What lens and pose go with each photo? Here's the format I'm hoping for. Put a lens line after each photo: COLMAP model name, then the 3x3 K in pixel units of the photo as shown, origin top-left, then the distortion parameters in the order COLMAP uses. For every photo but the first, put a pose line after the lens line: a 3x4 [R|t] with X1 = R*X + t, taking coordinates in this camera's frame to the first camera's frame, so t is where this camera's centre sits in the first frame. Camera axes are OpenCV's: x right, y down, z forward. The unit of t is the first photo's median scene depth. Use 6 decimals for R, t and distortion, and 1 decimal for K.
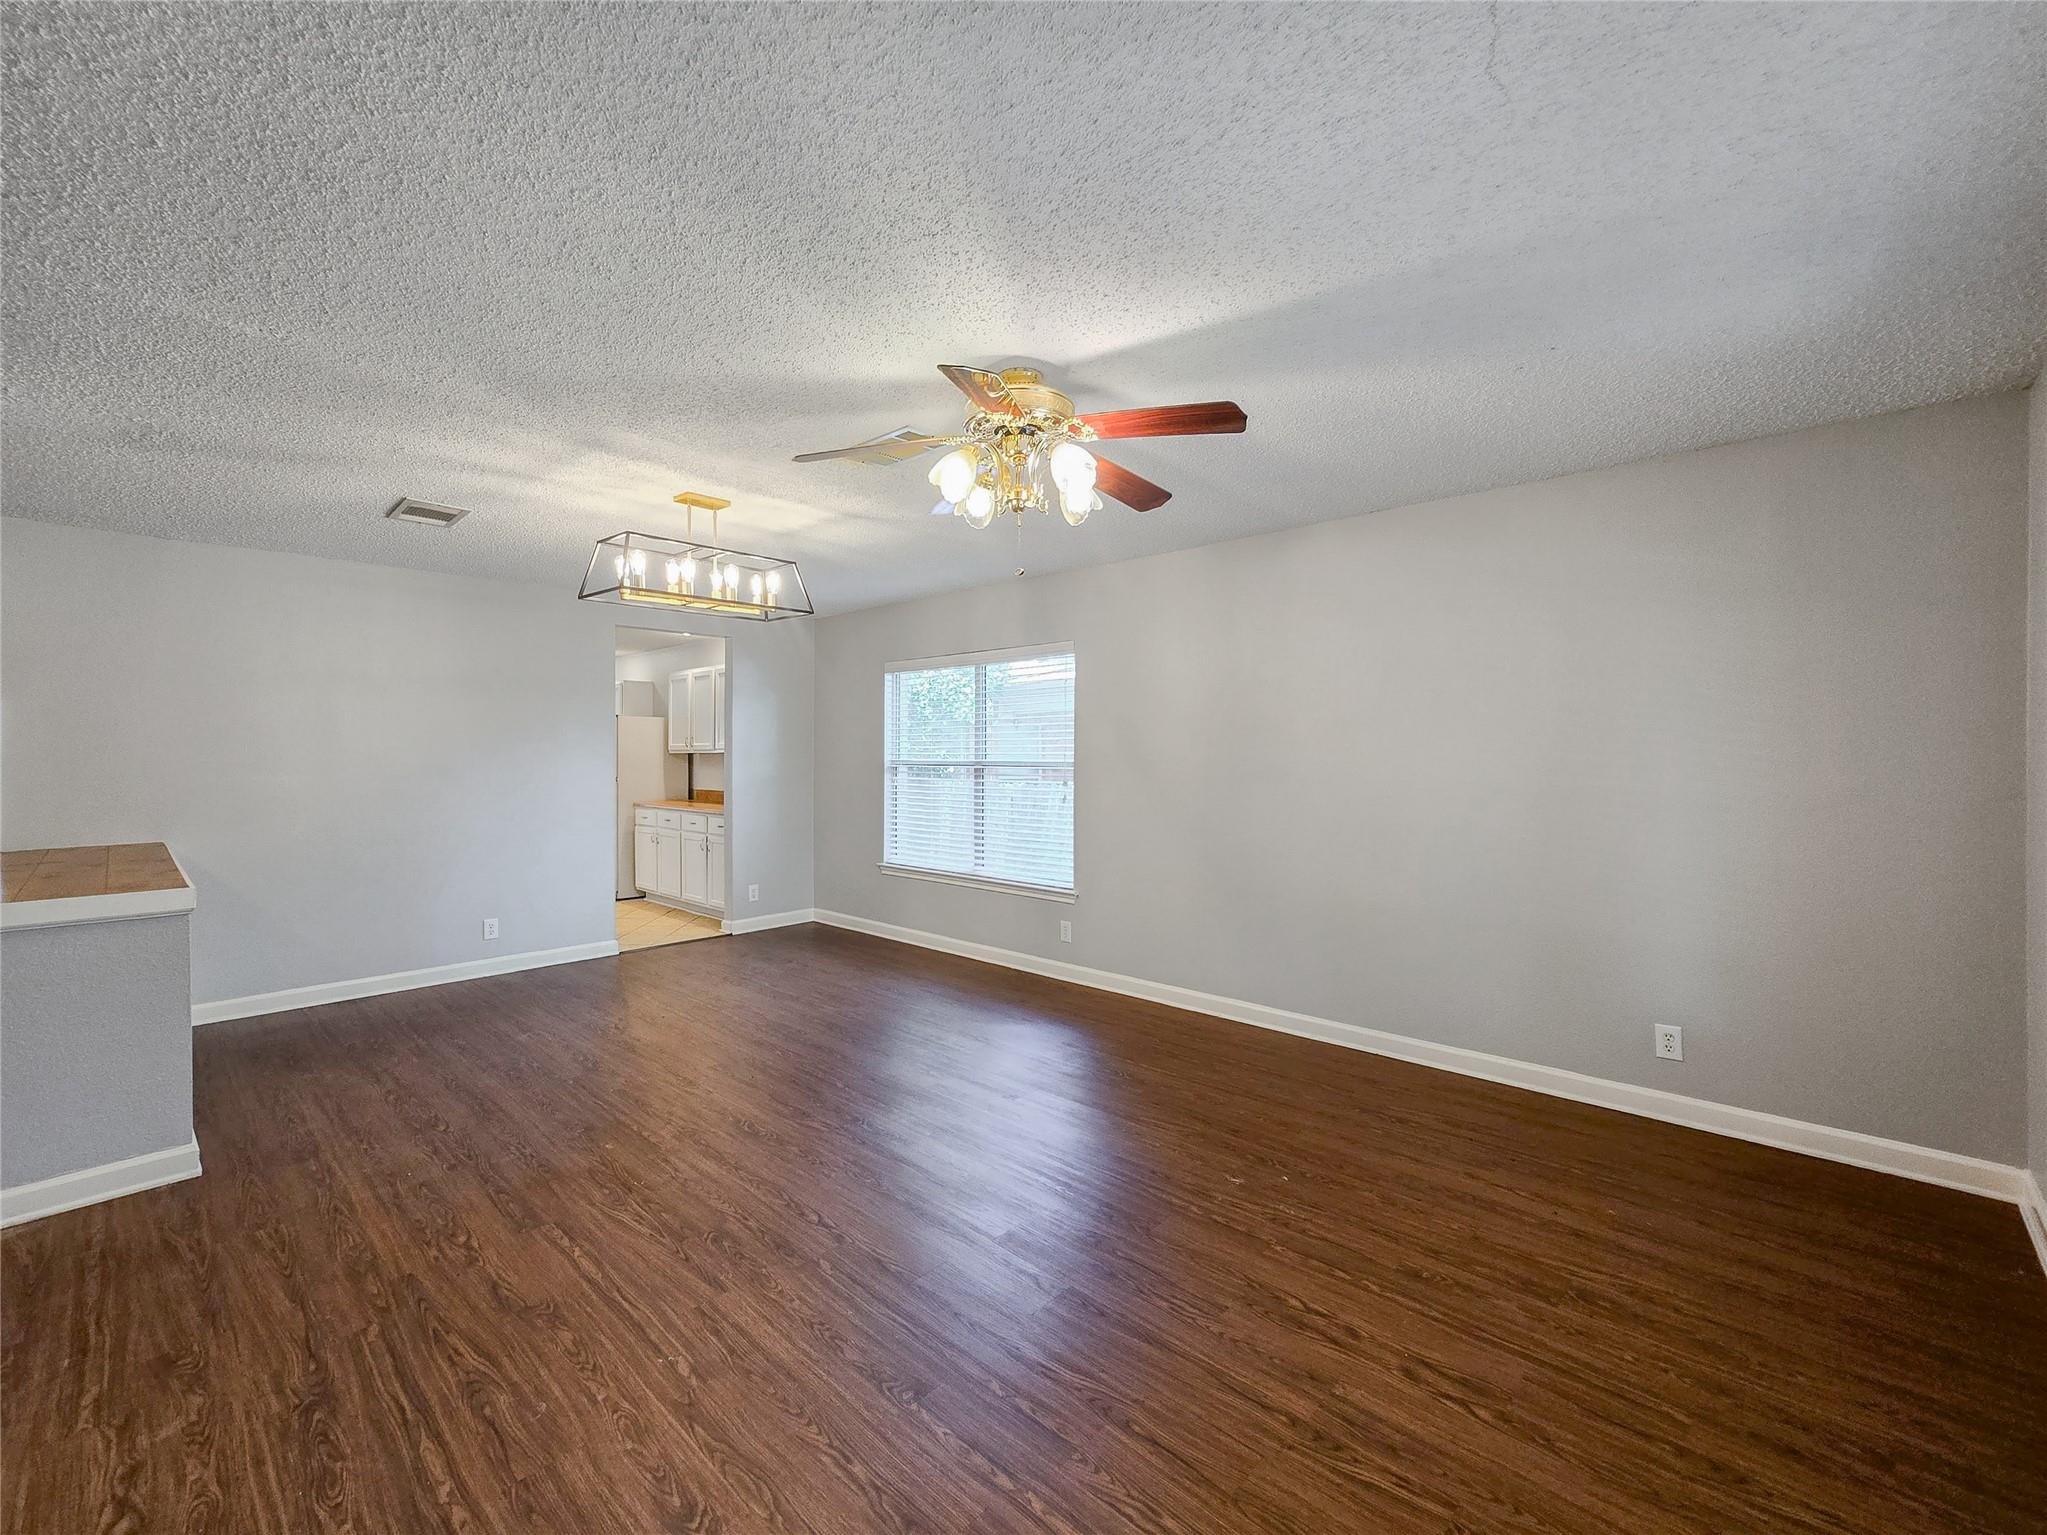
lens RADIAL K [[870.4, 0, 1020.0], [0, 870.4, 766.5], [0, 0, 1]] dist [-0.001266, 0.002398]
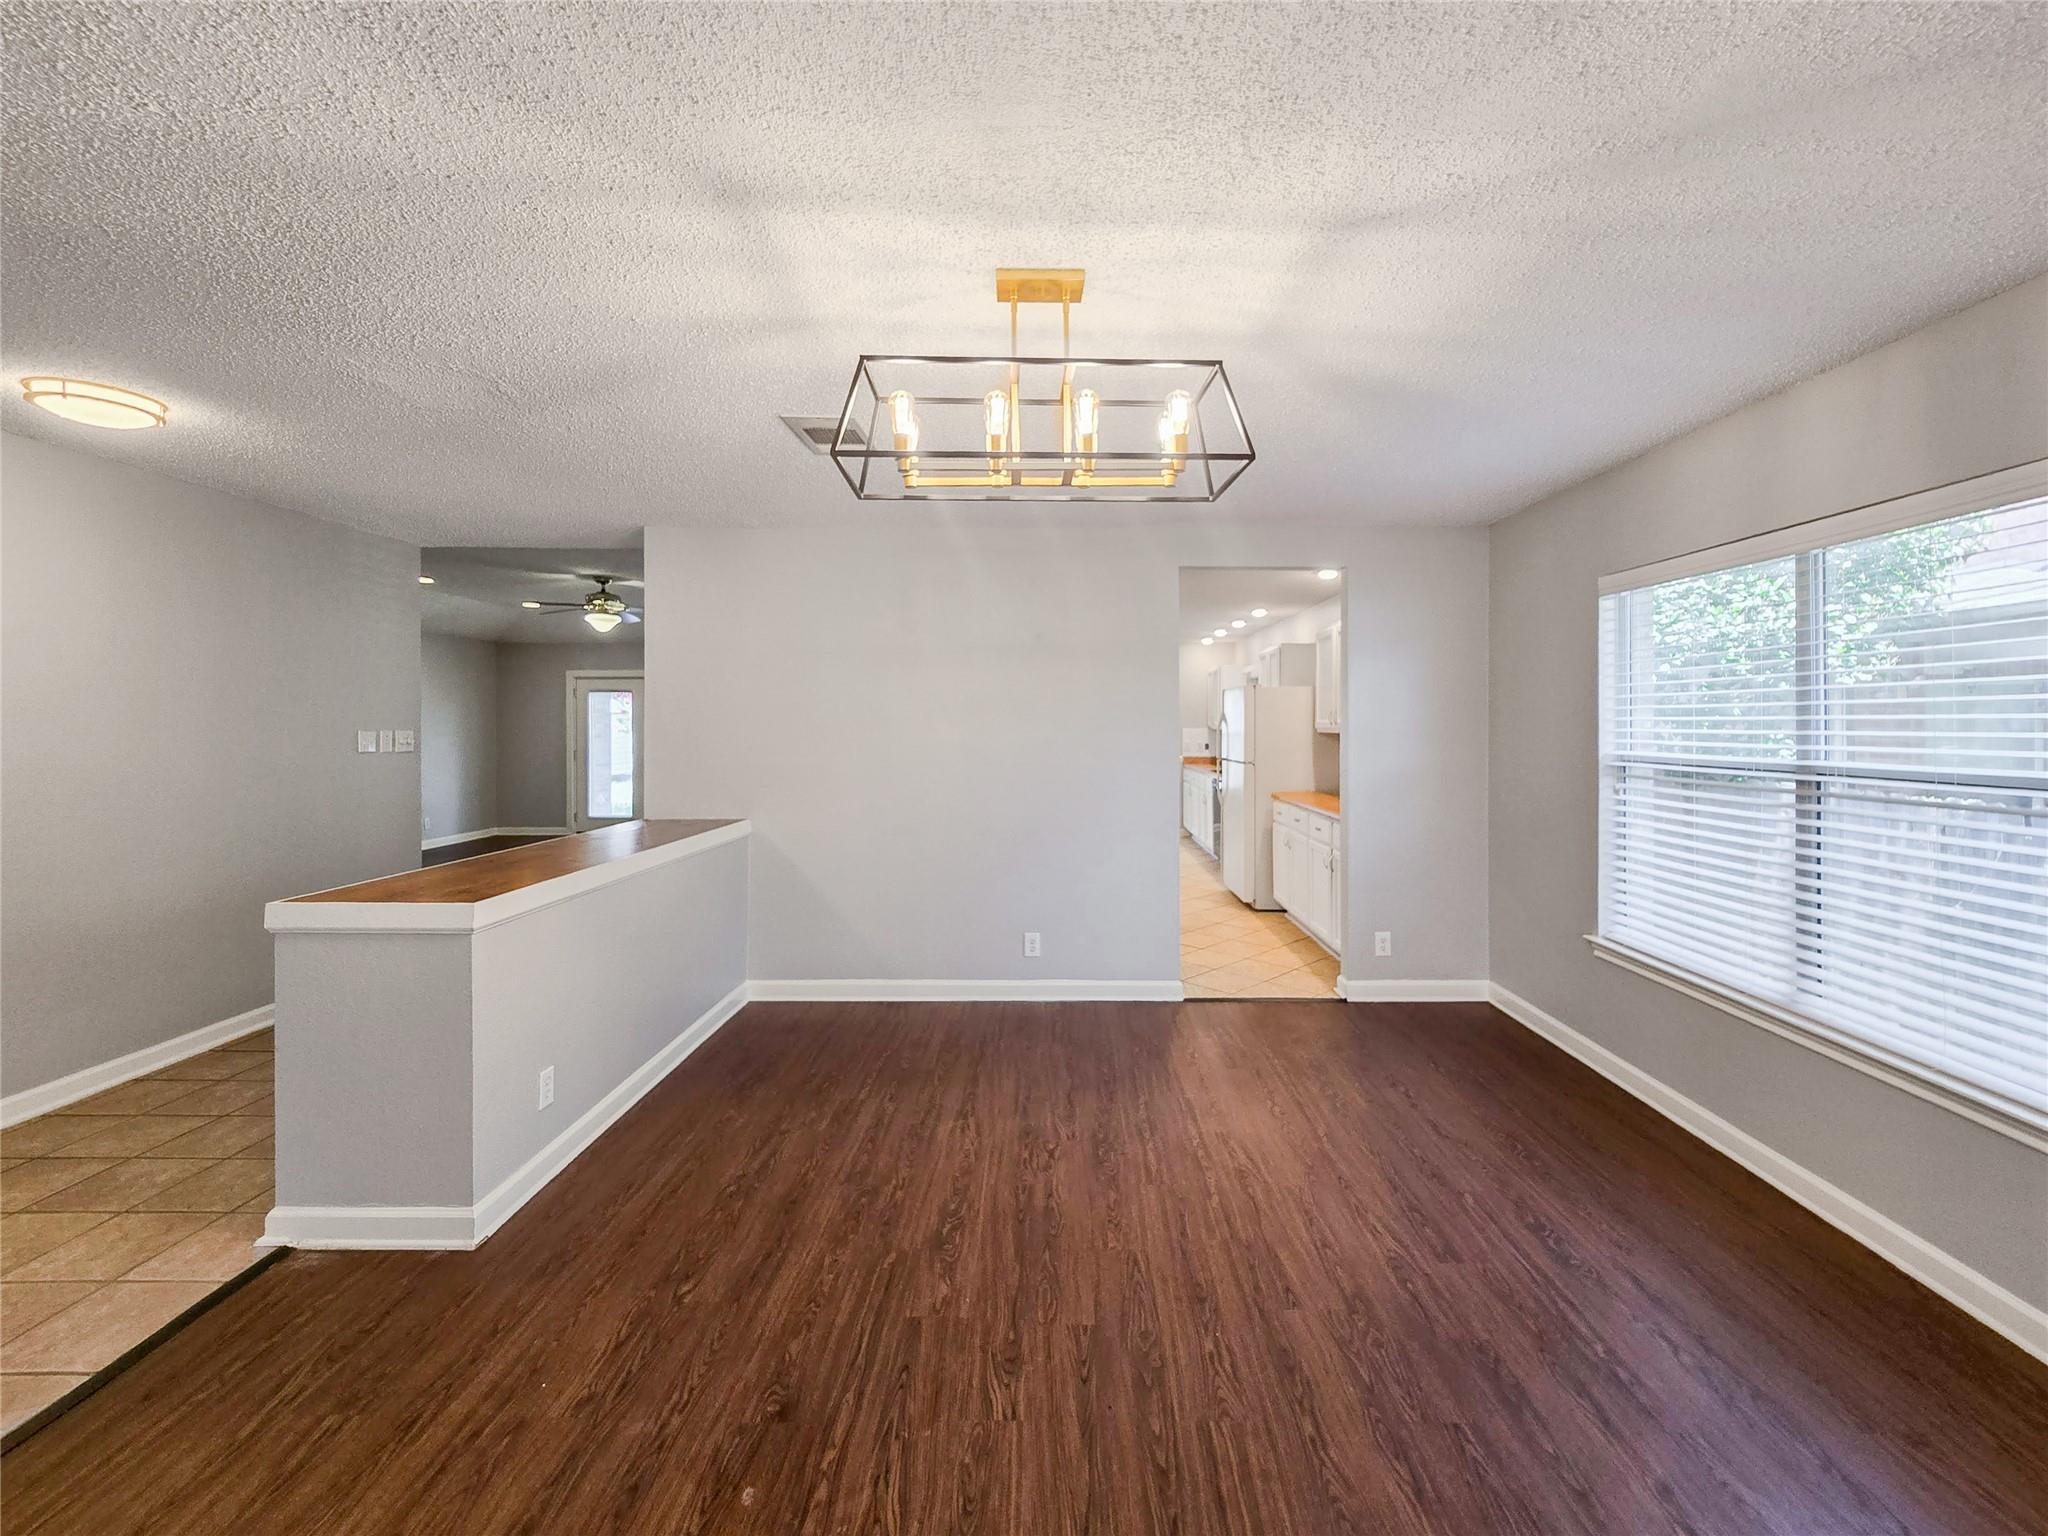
lens RADIAL K [[870.8, 0, 1066.4], [0, 870.8, 717.5], [0, 0, 1]] dist [-0.001266, 0.002398]
pose [[0.674325, 0.001234, -0.738433, 0.031084], [-0.016485, 0.999775, -0.013383, -0.020980], [0.738250, 0.021198, 0.674194, 0.455556]]
